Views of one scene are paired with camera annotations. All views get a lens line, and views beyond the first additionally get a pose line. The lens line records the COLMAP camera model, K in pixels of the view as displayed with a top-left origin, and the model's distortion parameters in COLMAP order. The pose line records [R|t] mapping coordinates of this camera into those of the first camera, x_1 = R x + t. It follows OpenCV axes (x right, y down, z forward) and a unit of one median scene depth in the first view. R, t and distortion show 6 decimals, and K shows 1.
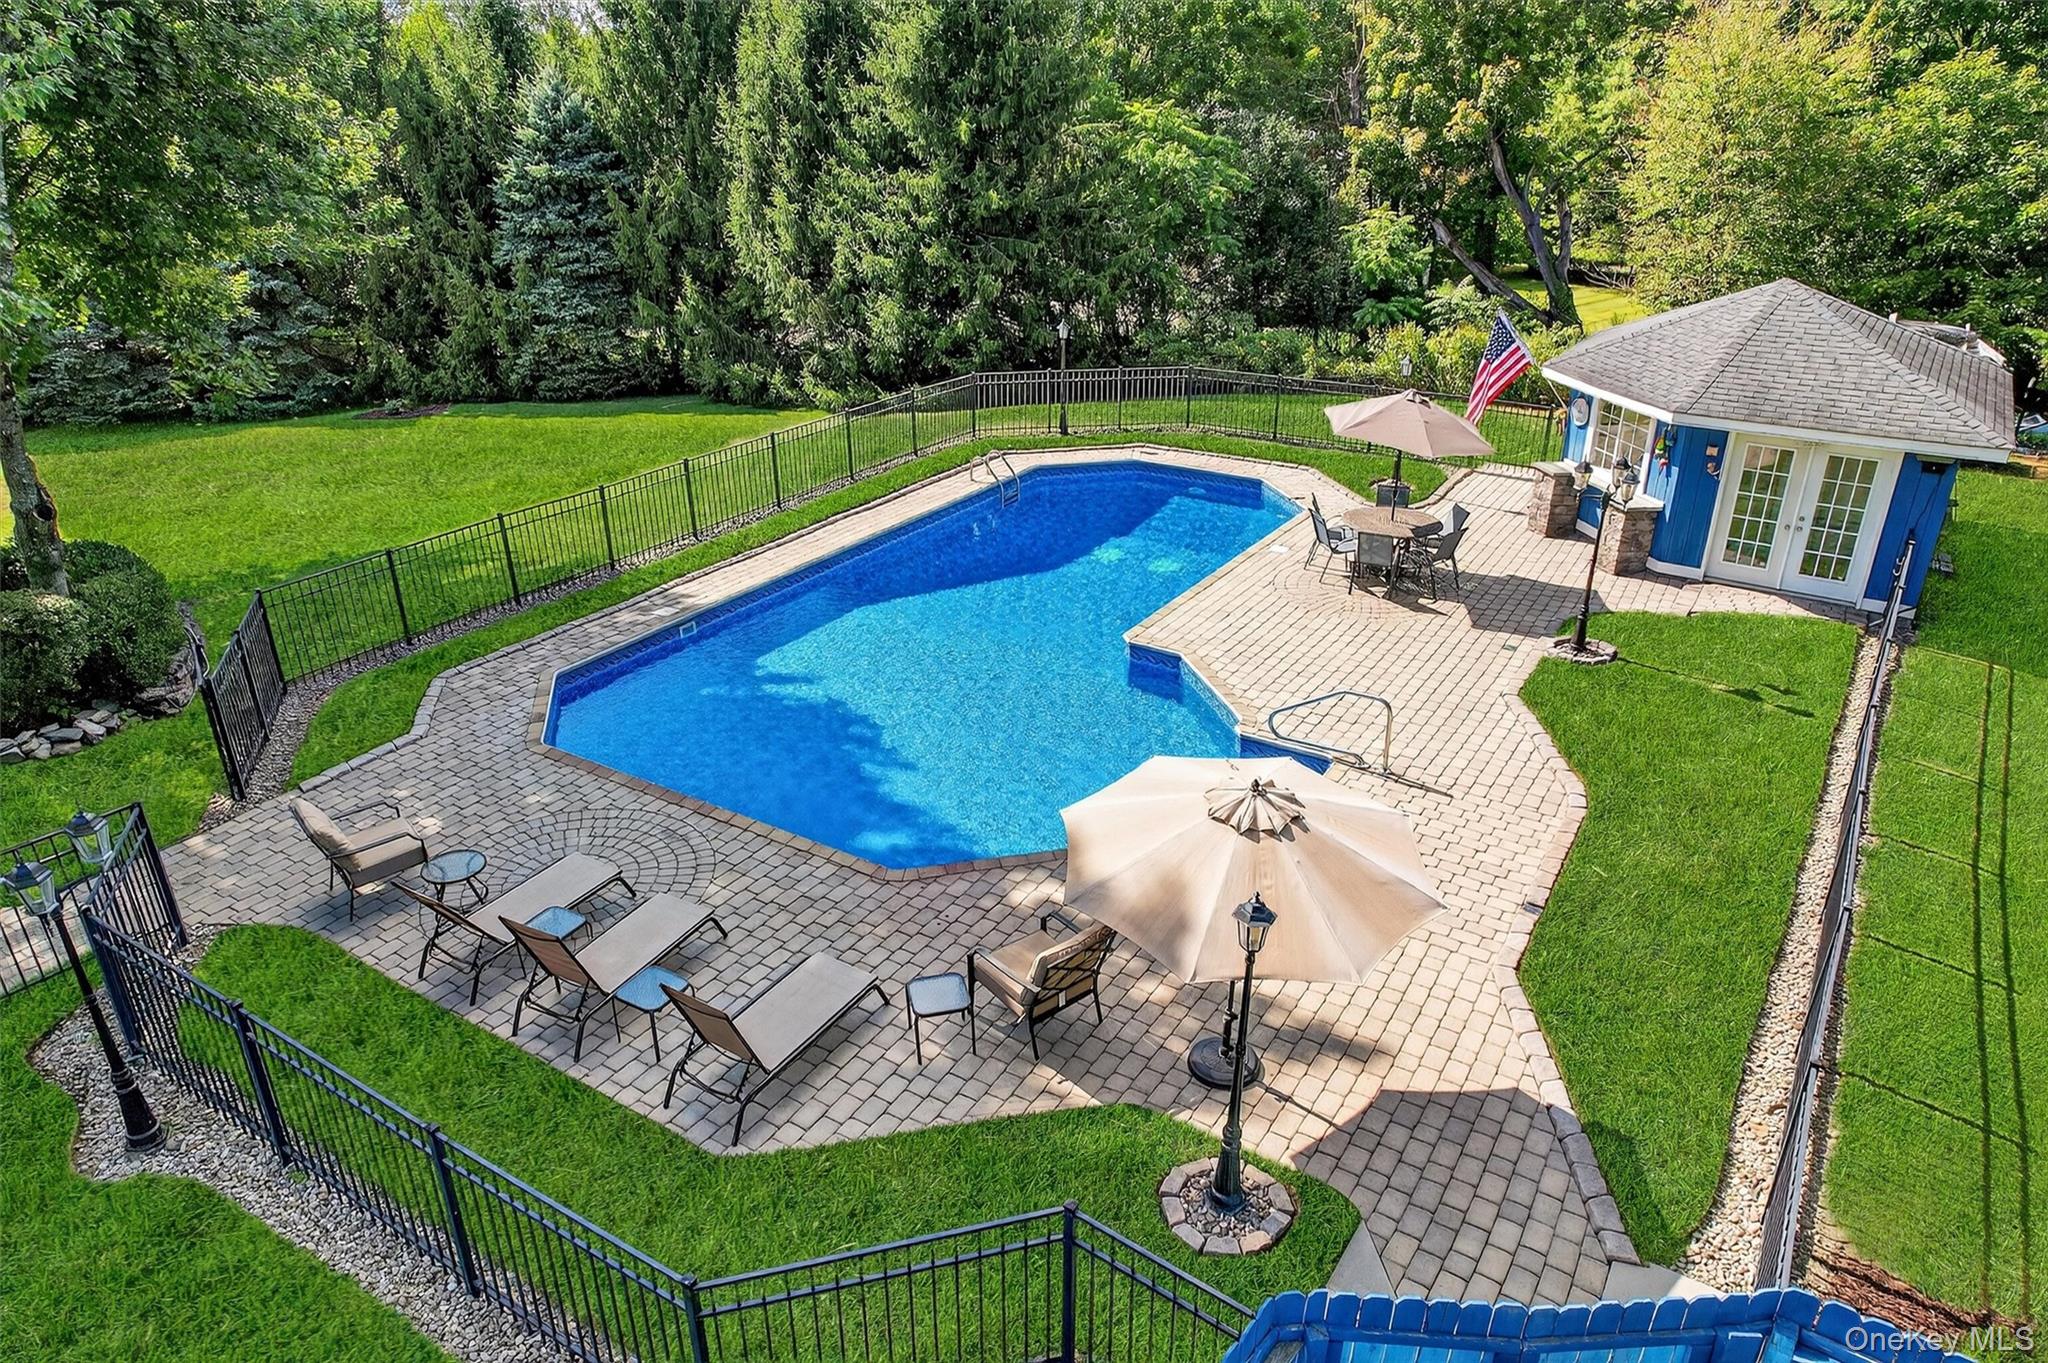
lens RADIAL K [[1320.0, 0, 1024.0], [0, 1320.0, 681.5], [0, 0, 1]] dist [-0.002167, -0.000173]
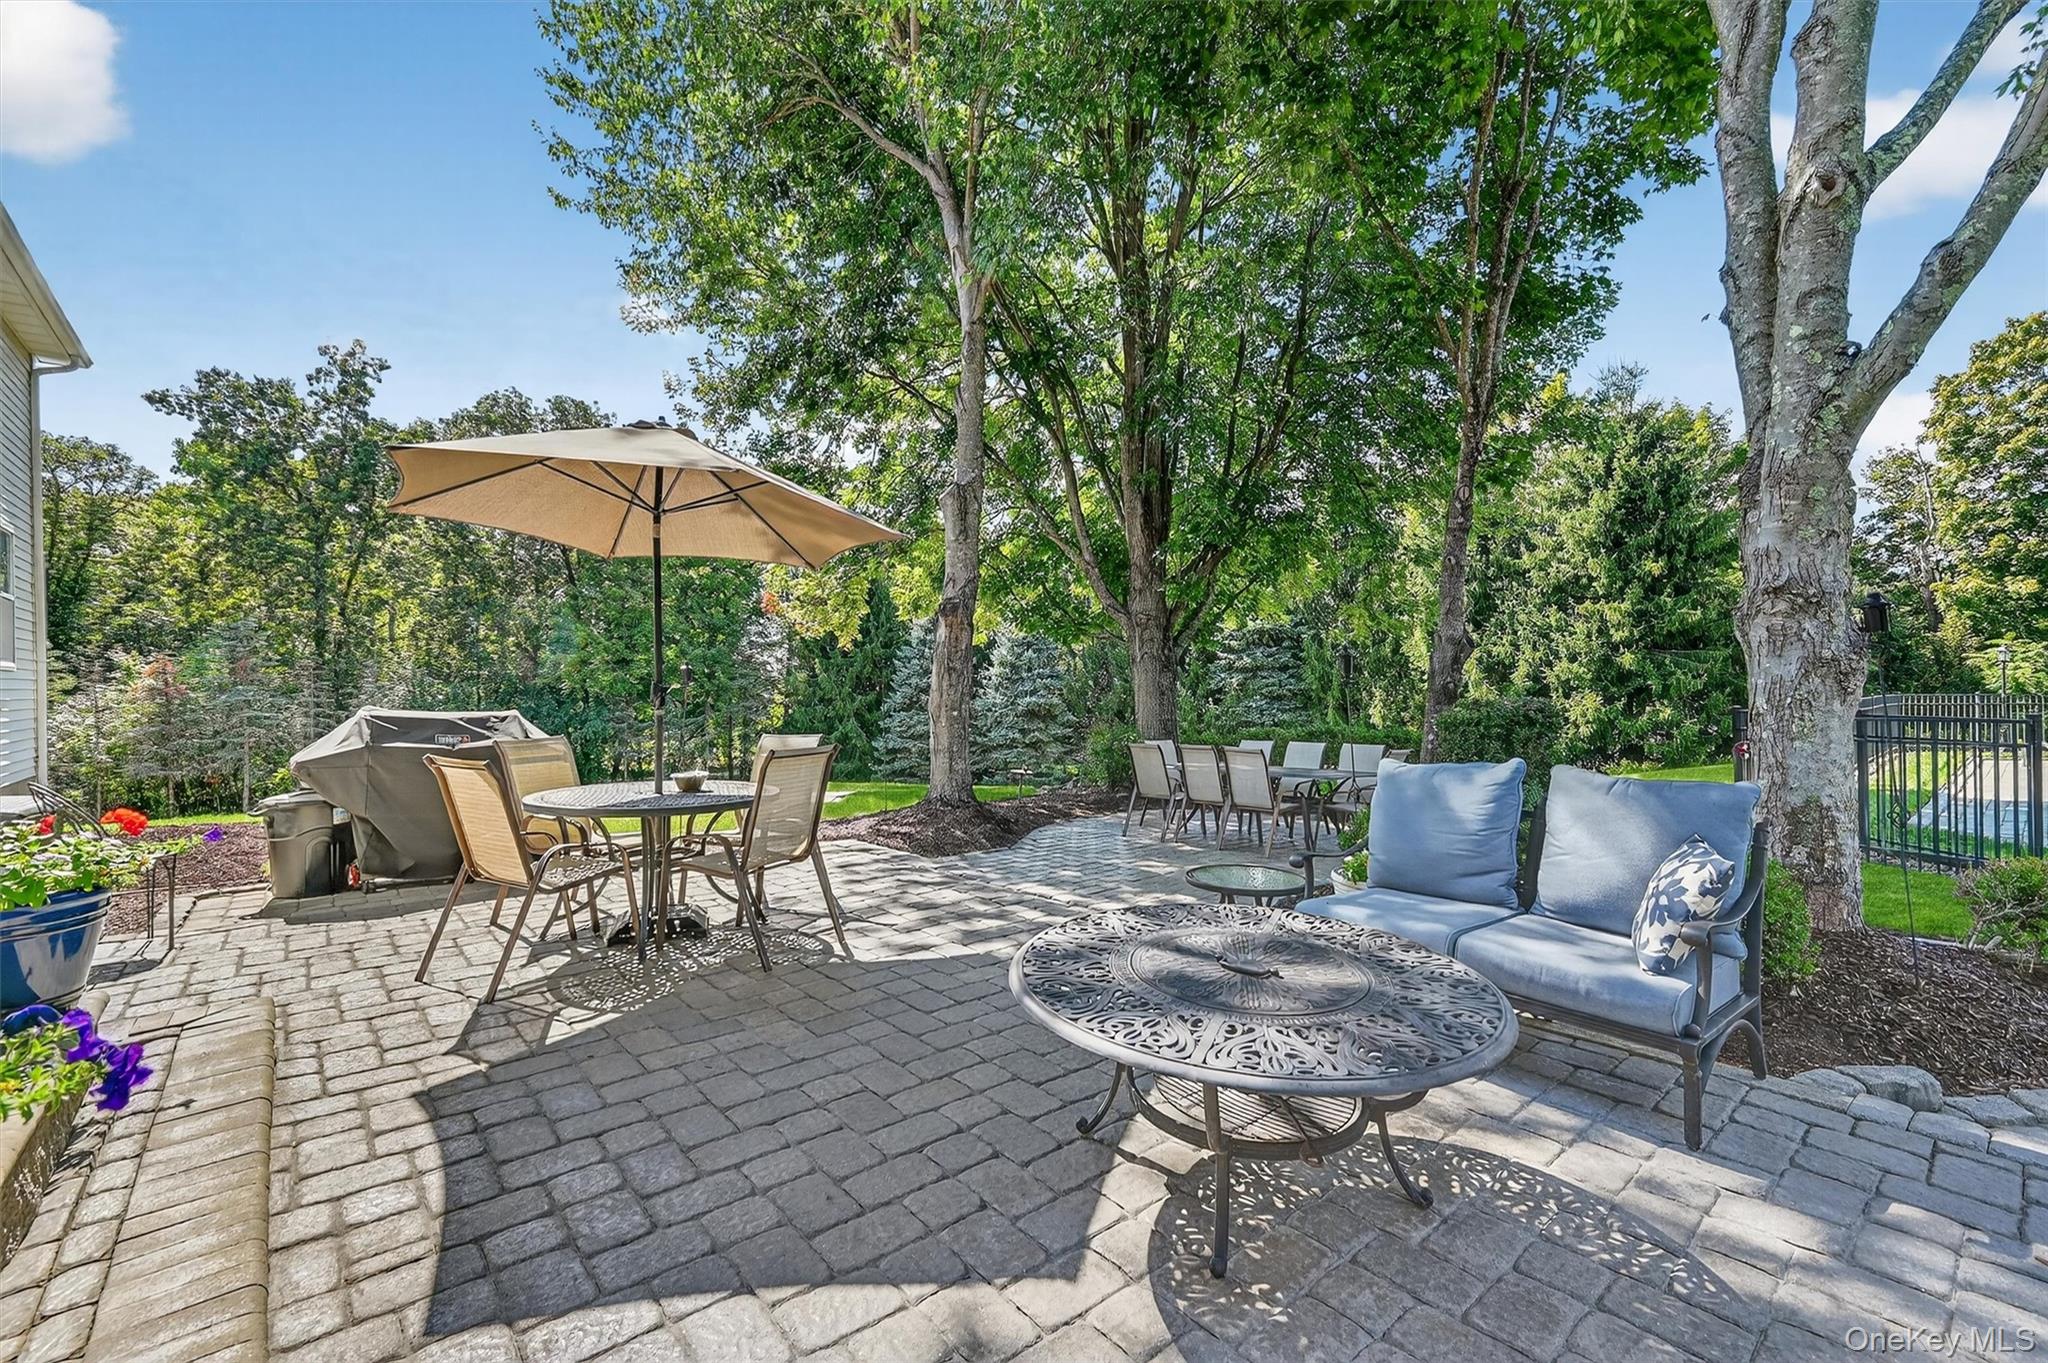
lens RADIAL K [[838.5, 0, 1009.1], [0, 838.5, 674.3], [0, 0, 1]] dist [0.000665, 0.000279]
pose [[0.957193, -0.010885, -0.289244, -0.386931], [-0.114156, 0.904096, -0.411799, 0.074369], [0.265987, 0.427190, 0.864152, 0.173632]]
